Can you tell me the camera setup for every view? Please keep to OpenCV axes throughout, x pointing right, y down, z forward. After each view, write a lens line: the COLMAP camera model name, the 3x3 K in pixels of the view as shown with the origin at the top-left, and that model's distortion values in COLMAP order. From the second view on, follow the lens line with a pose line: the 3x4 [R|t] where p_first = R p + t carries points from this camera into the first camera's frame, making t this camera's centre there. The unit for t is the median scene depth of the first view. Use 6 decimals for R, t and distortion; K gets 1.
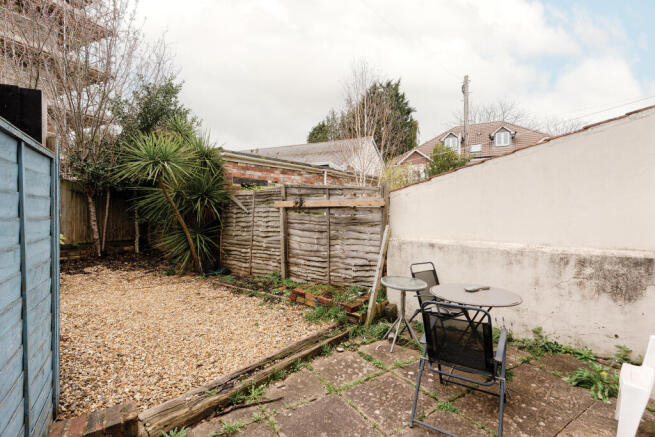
lens RADIAL K [[294.3, 0, 327.5], [0, 294.3, 218.5], [0, 0, 1]] dist [-0.003228, 0.005902]
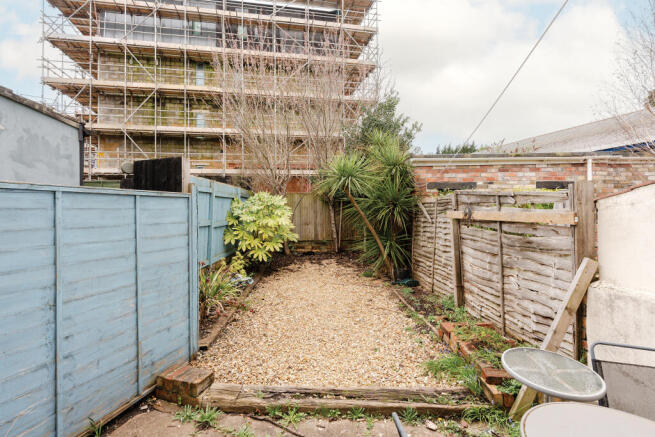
lens RADIAL K [[300.3, 0, 328.1], [0, 300.3, 211.3], [0, 0, 1]] dist [-0.002105, 0.000193]
pose [[0.622505, 0.003536, -0.782608, 0.298273], [-0.016872, 0.999818, -0.008903, -0.047217], [0.782434, 0.018746, 0.622452, 0.213142]]
